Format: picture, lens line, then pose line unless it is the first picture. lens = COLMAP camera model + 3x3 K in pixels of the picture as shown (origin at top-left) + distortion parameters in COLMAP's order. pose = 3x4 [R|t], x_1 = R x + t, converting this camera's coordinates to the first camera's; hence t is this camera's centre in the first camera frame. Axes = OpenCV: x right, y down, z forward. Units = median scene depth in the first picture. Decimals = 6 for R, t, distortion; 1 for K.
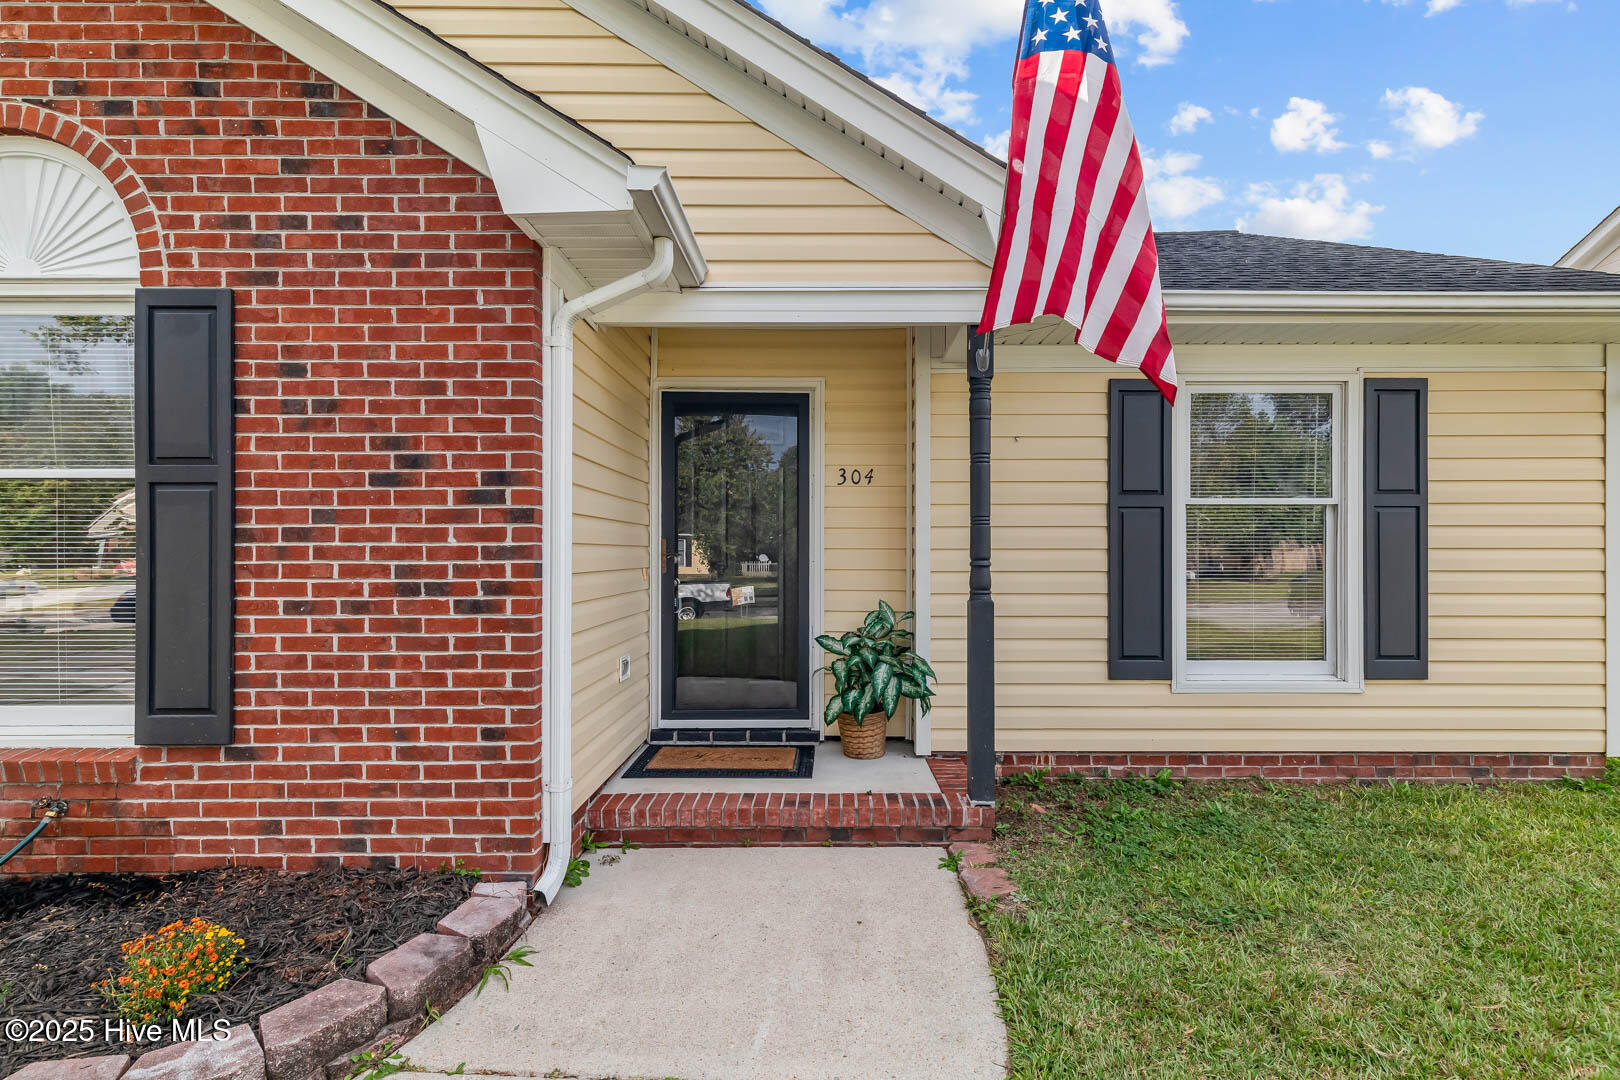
lens RADIAL K [[772.9, 0, 875.2], [0, 772.9, 549.5], [0, 0, 1]] dist [0.011612, -0.000750]
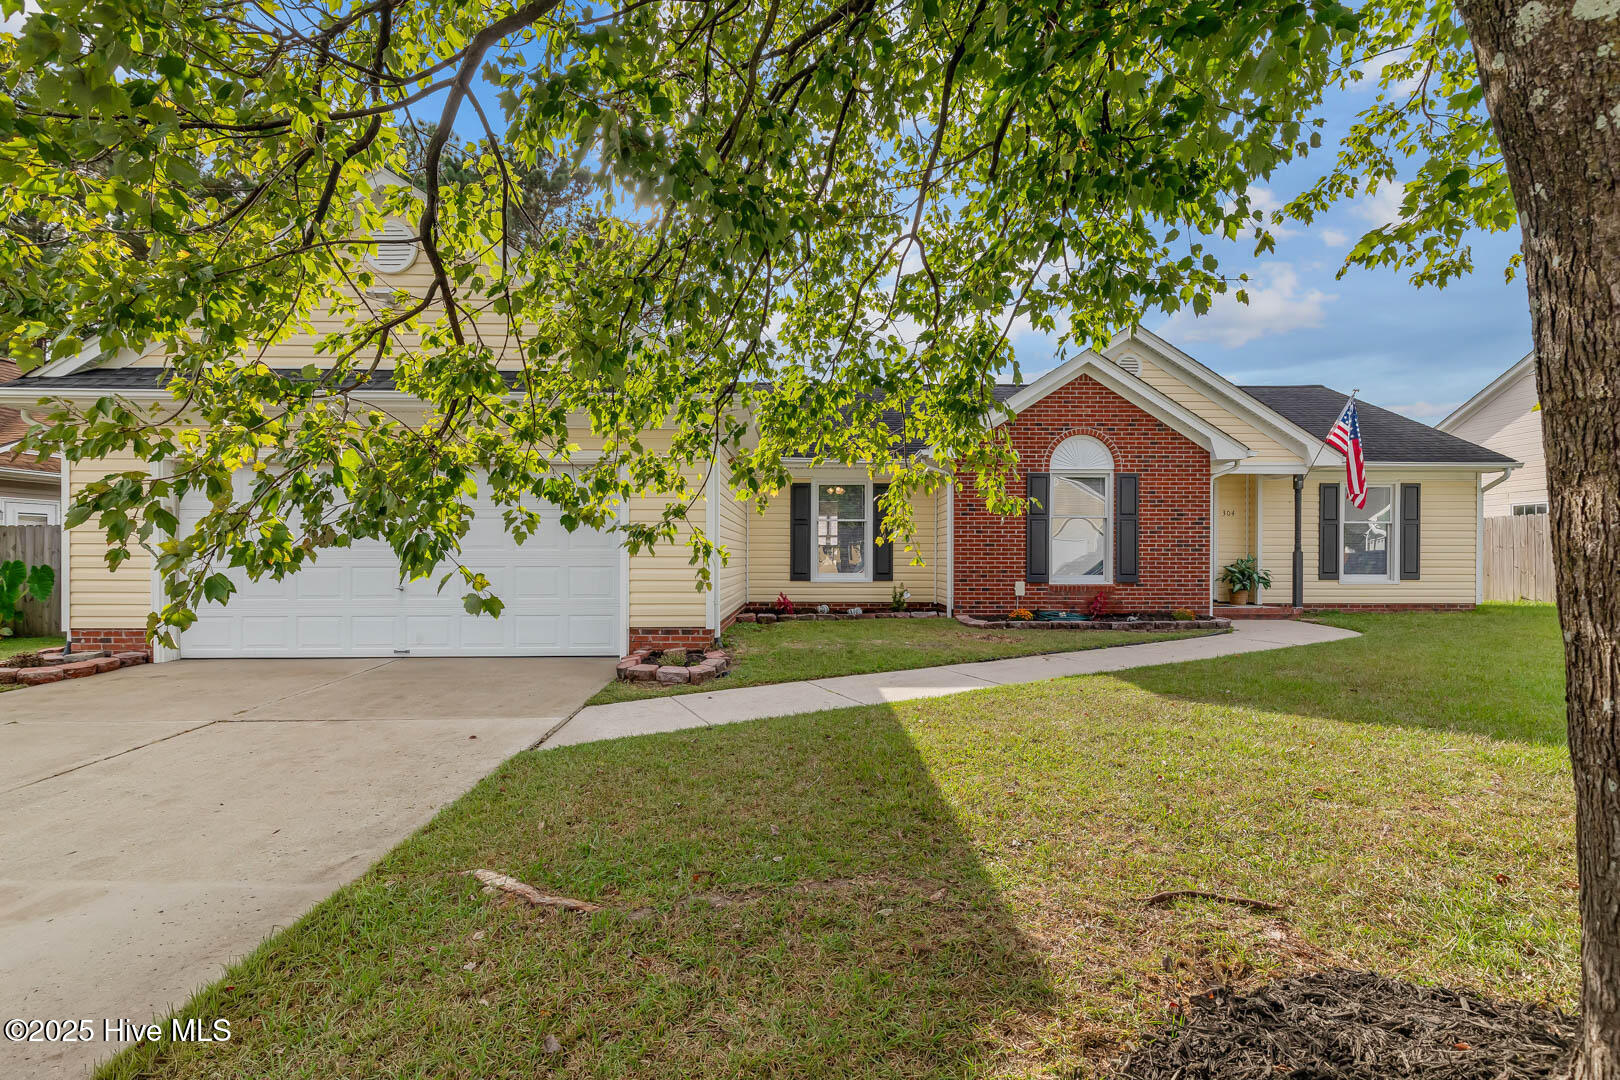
lens RADIAL K [[725.3, 0, 822.1], [0, 725.3, 542.4], [0, 0, 1]] dist [0.007866, -0.000191]
pose [[0.999945, 0.002724, 0.010097, -1.715812], [-0.002849, 0.999919, 0.012397, -0.013375], [-0.010063, -0.012425, 0.999872, -1.896121]]
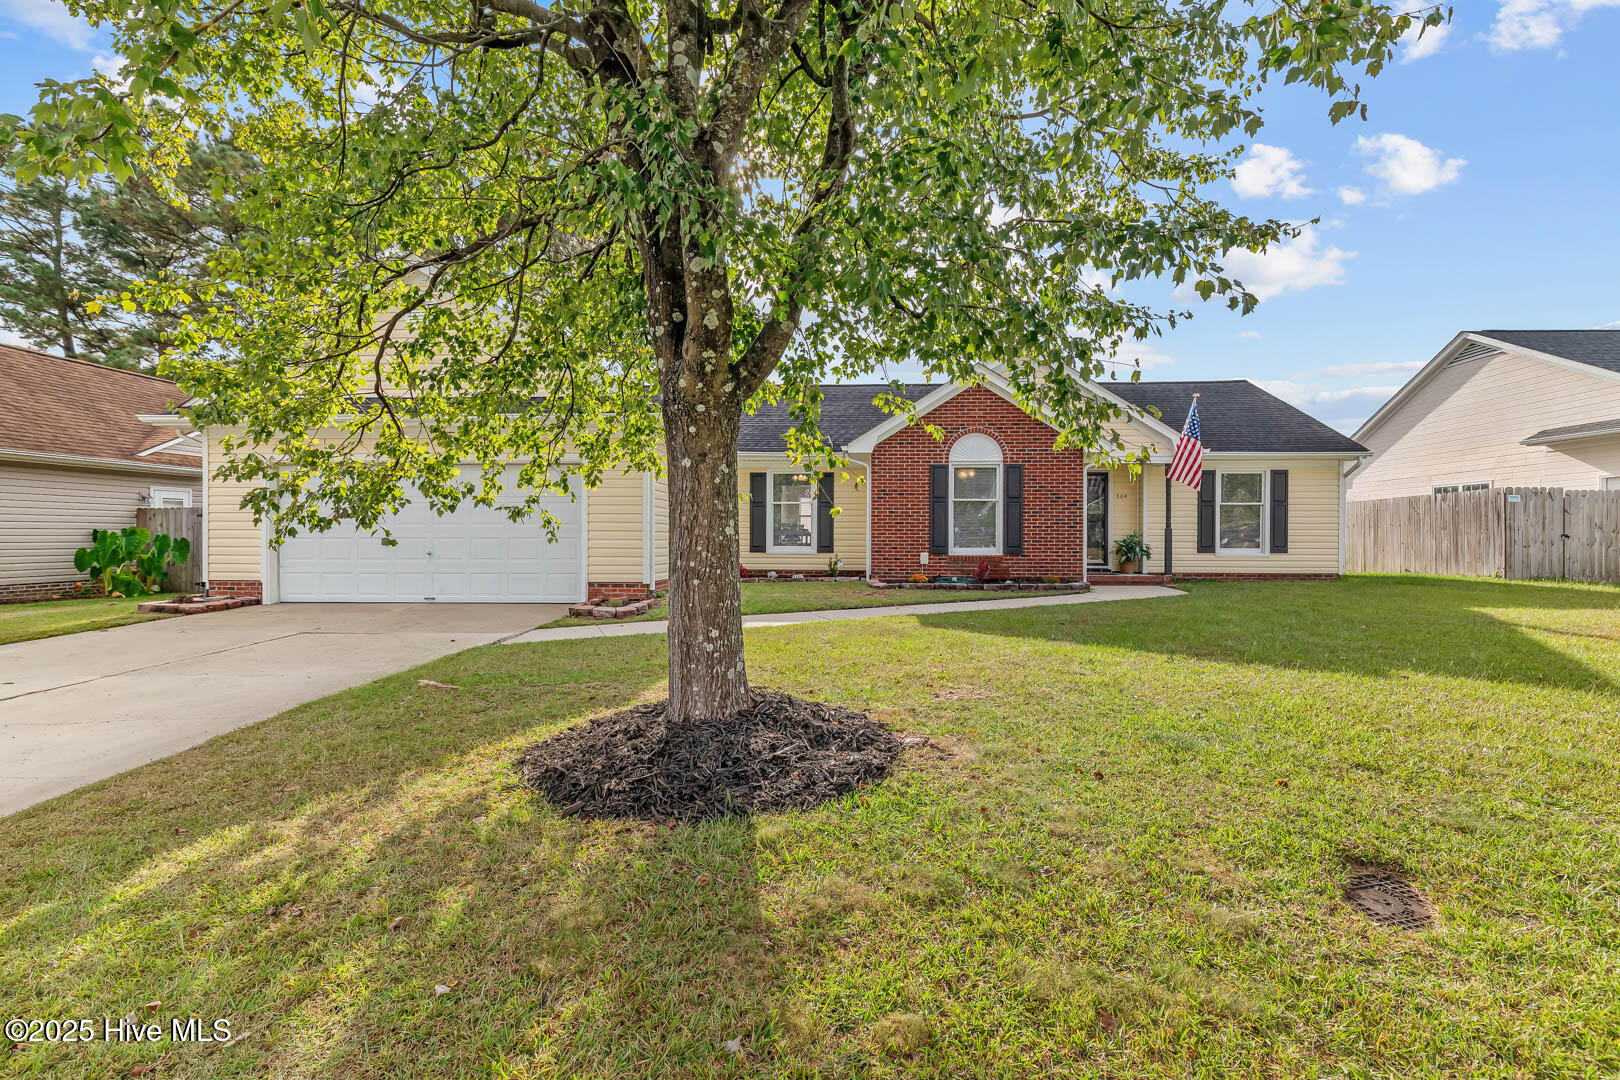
lens RADIAL K [[748.9, 0, 850.9], [0, 748.9, 511.7], [0, 0, 1]] dist [-0.001601, 0.000057]
pose [[0.998147, 0.002560, -0.060797, -1.108177], [-0.002704, 0.999994, -0.002283, -0.012579], [0.060791, 0.002443, 0.998148, -2.599263]]
